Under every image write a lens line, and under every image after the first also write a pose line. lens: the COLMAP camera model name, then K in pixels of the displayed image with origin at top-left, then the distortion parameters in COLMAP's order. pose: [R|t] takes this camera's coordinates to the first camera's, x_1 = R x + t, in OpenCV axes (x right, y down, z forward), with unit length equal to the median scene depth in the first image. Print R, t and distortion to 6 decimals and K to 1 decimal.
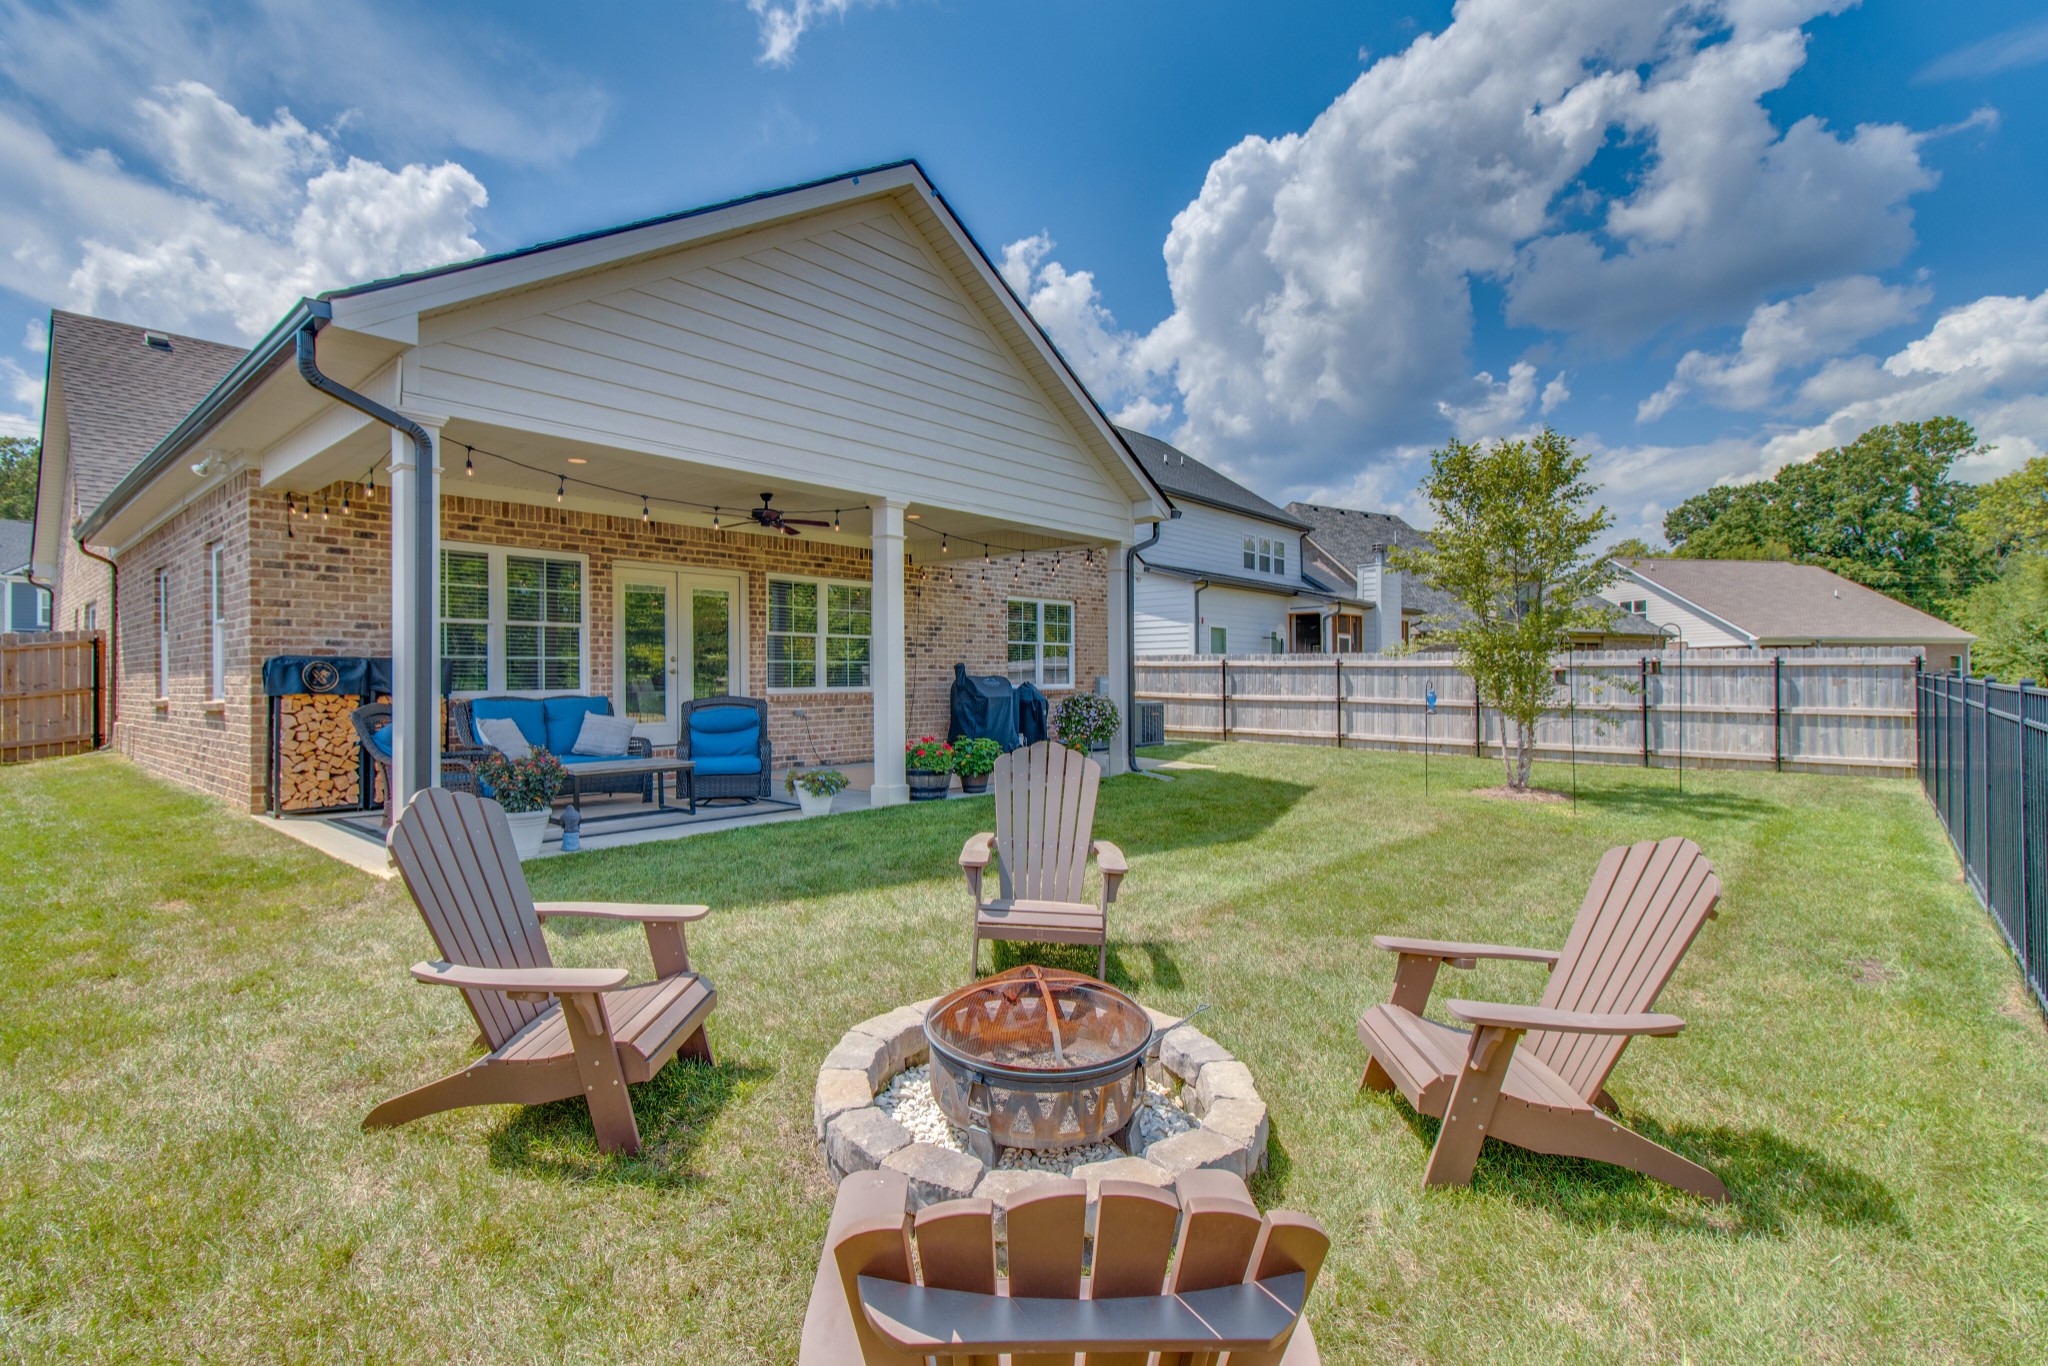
lens RADIAL K [[939.7, 0, 1021.1], [0, 939.7, 667.2], [0, 0, 1]] dist [-0.002715, 0.000947]
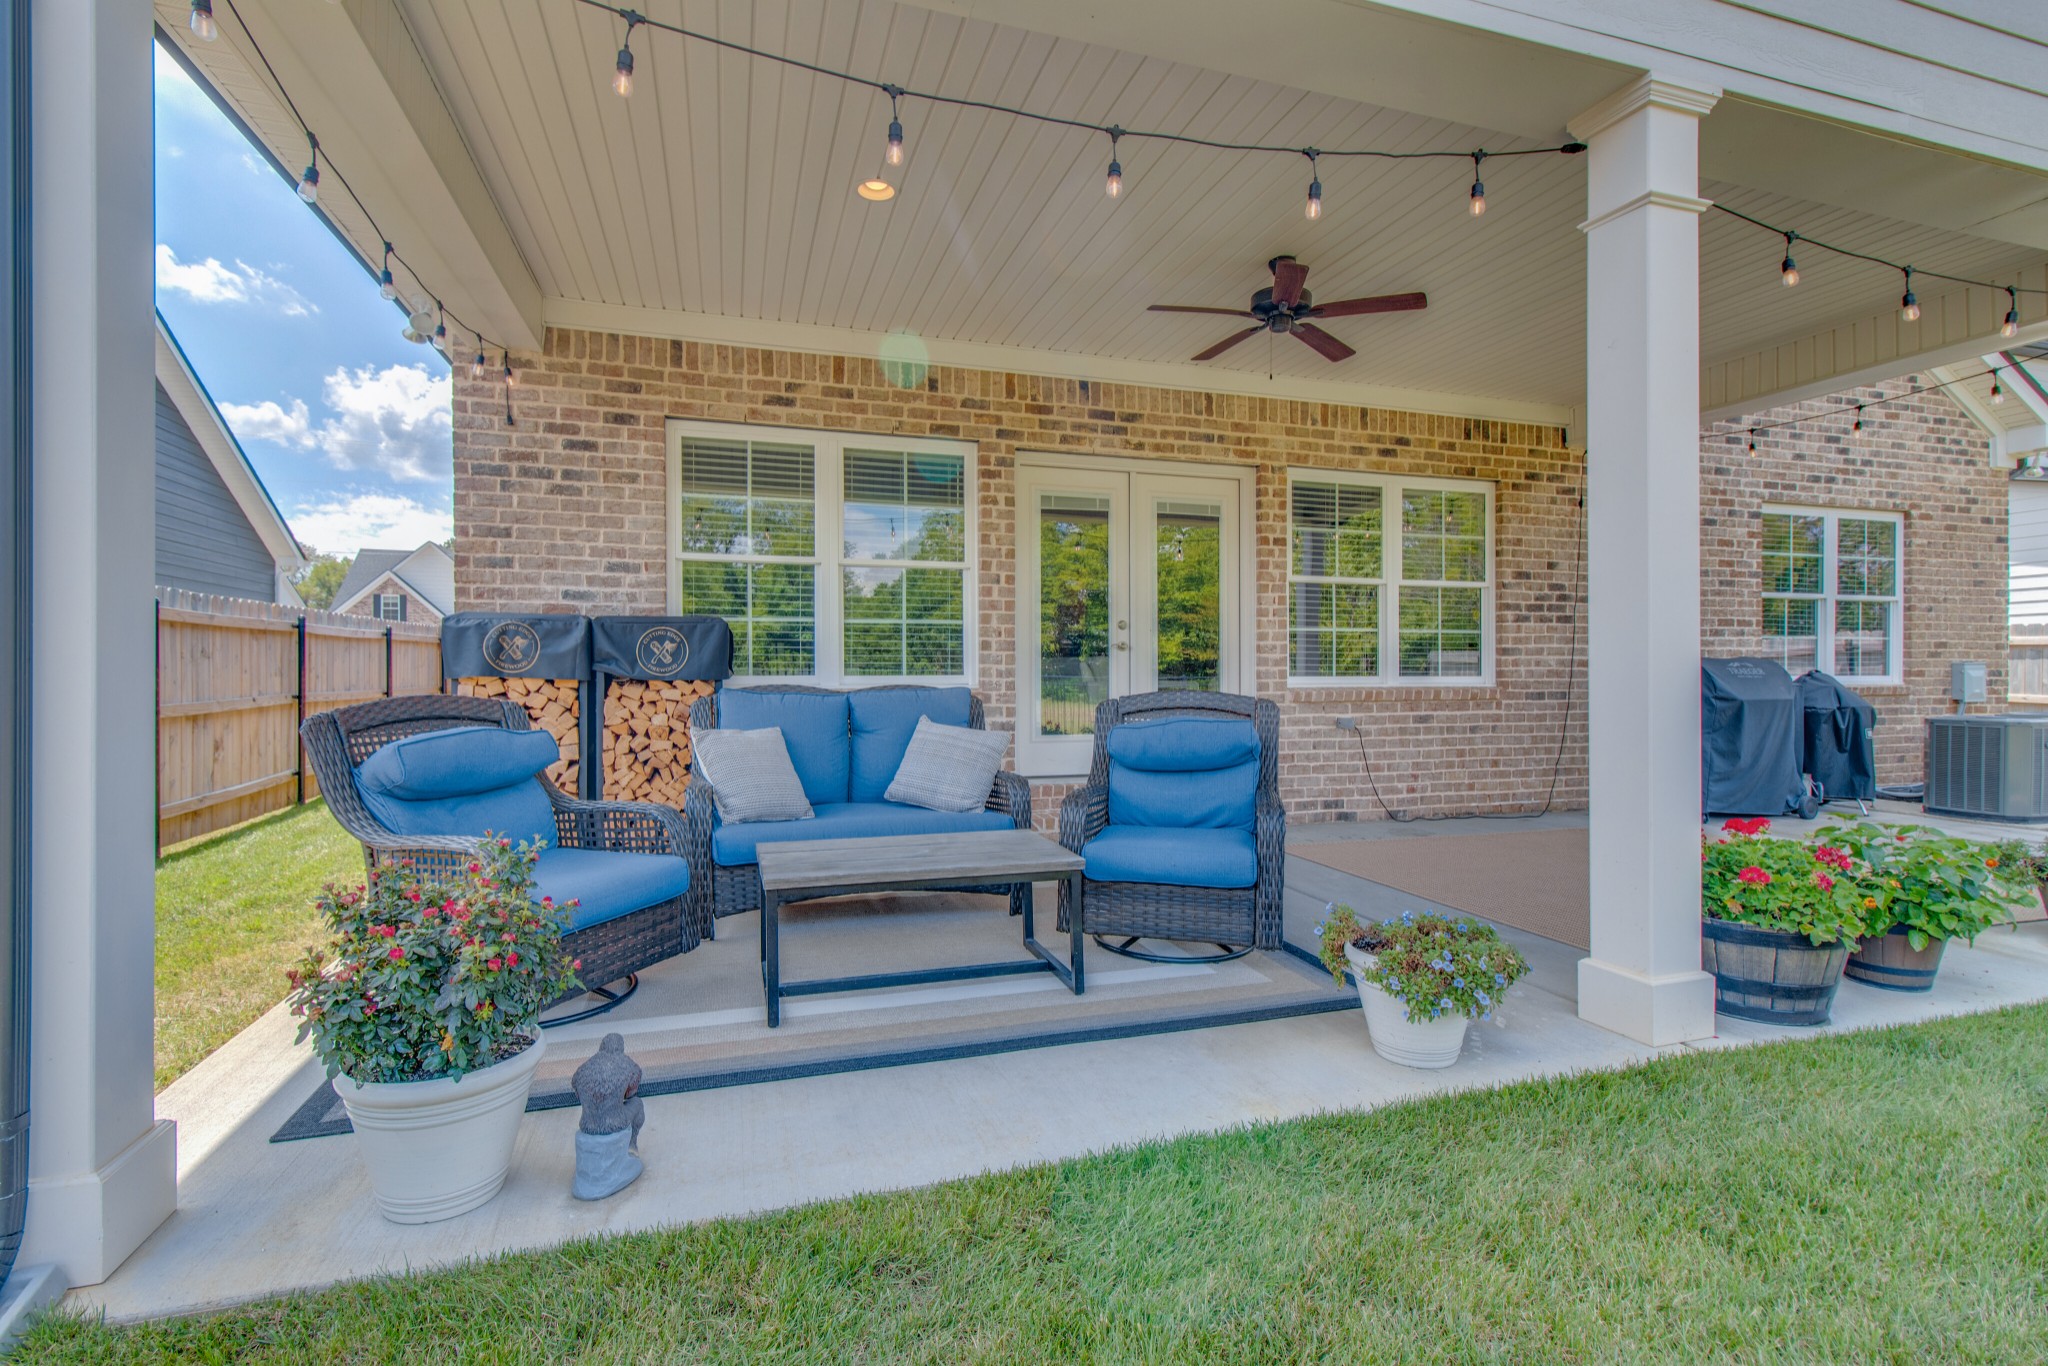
lens RADIAL K [[939.7, 0, 1020.2], [0, 939.7, 675.0], [0, 0, 1]] dist [-0.002715, 0.000947]
pose [[0.848645, 0.004097, -0.528947, -0.141048], [0.001953, 0.999939, 0.010879, 0.018151], [0.528959, -0.010266, 0.848585, 0.563136]]
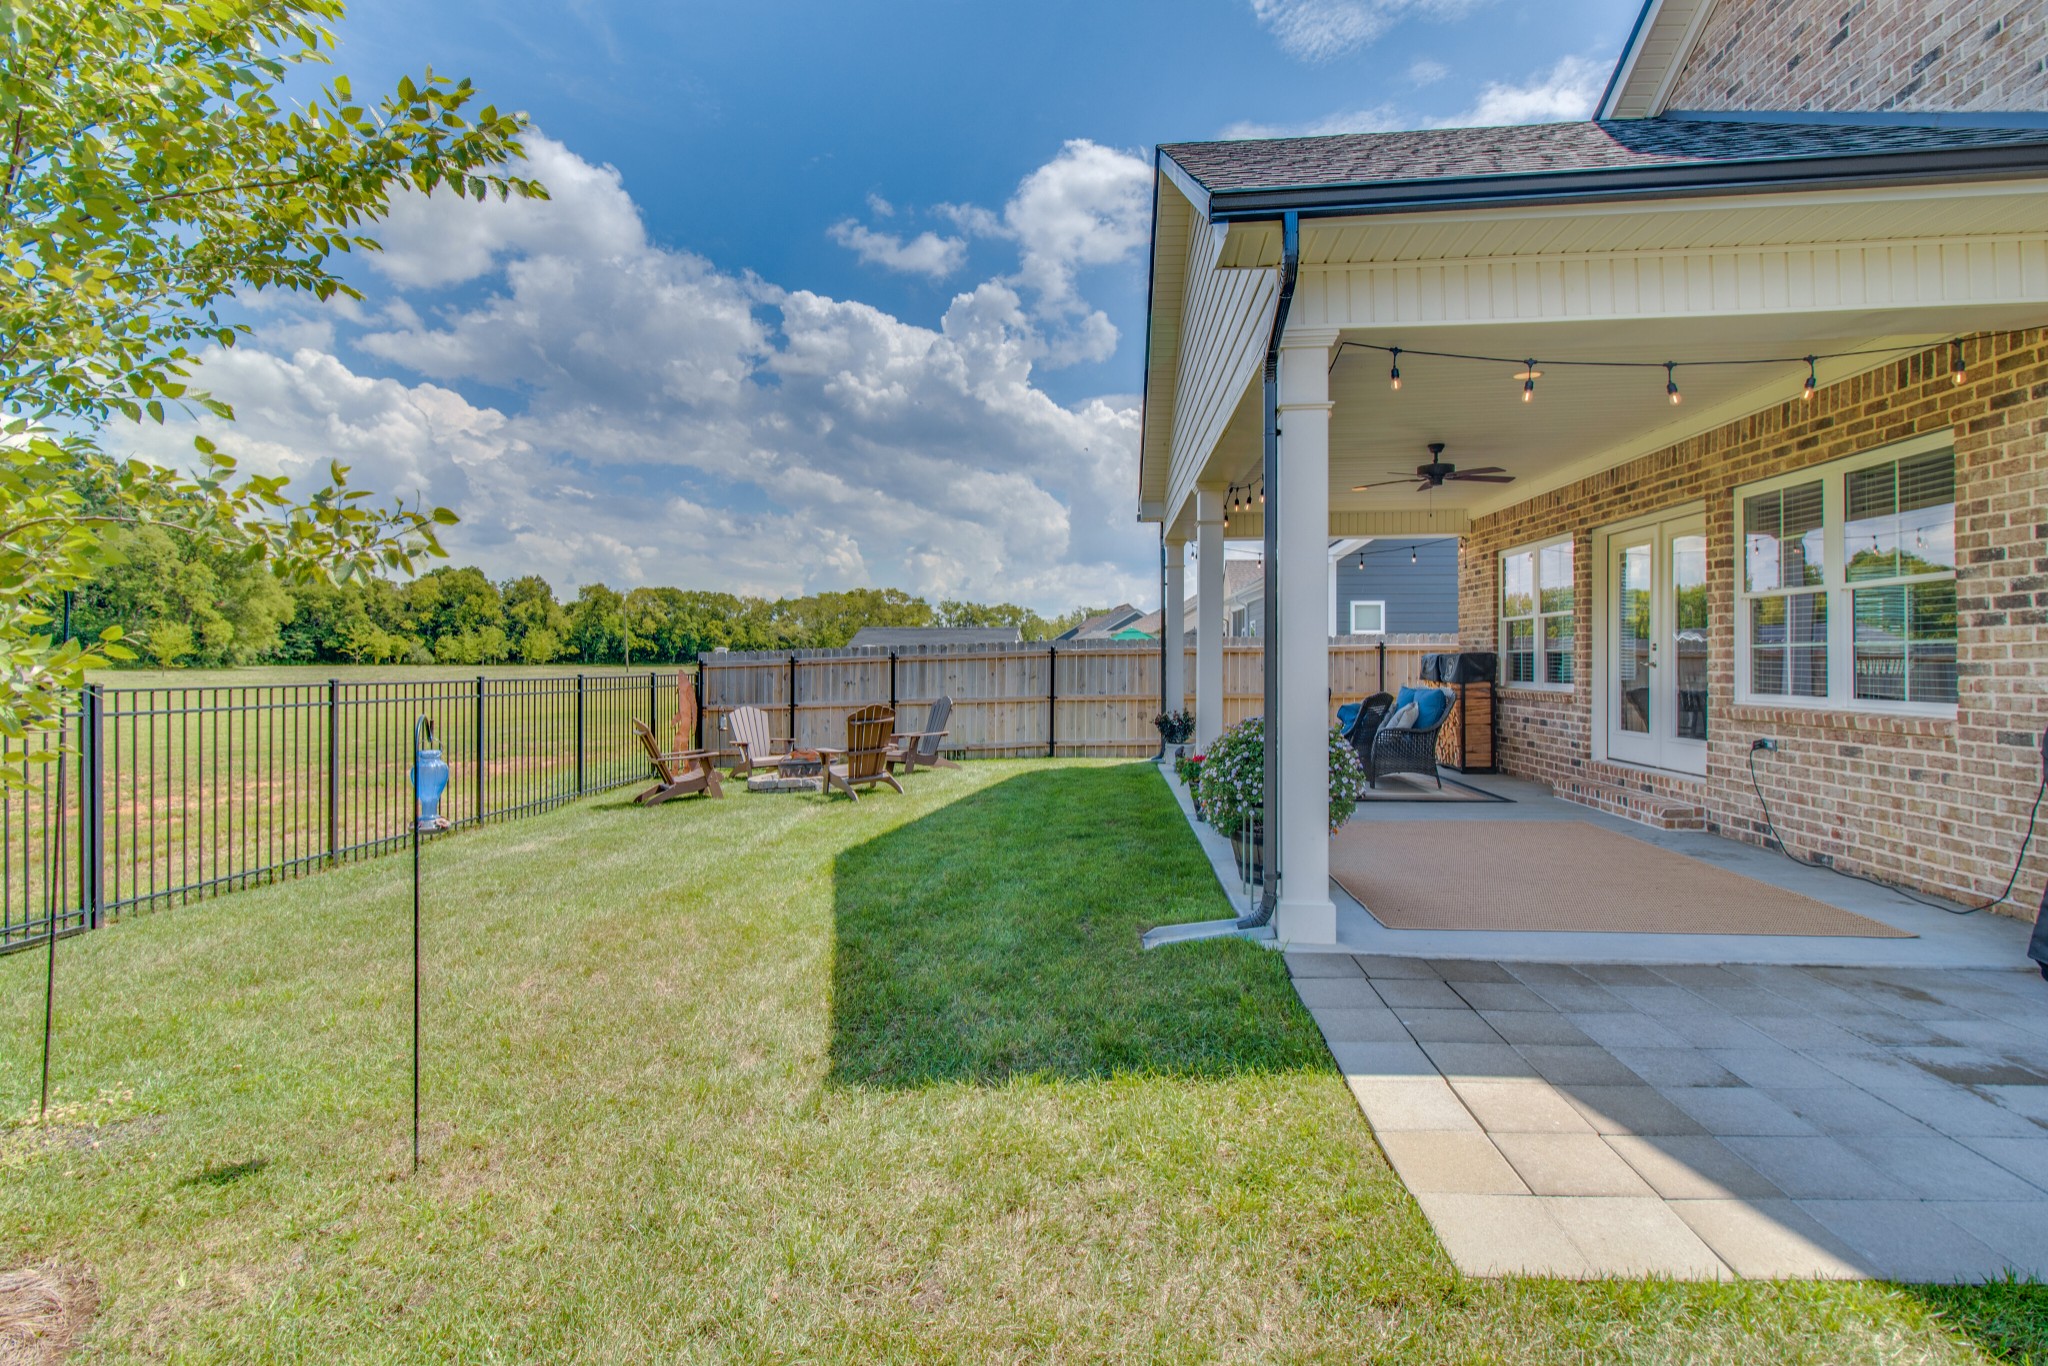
lens RADIAL K [[939.7, 0, 1029.2], [0, 939.7, 663.7], [0, 0, 1]] dist [-0.002715, 0.000947]
pose [[-0.801417, 0.006298, -0.598073, 0.510425], [0.010024, 0.999946, -0.002903, 0.001484], [0.598022, -0.008322, -0.801436, 1.508478]]
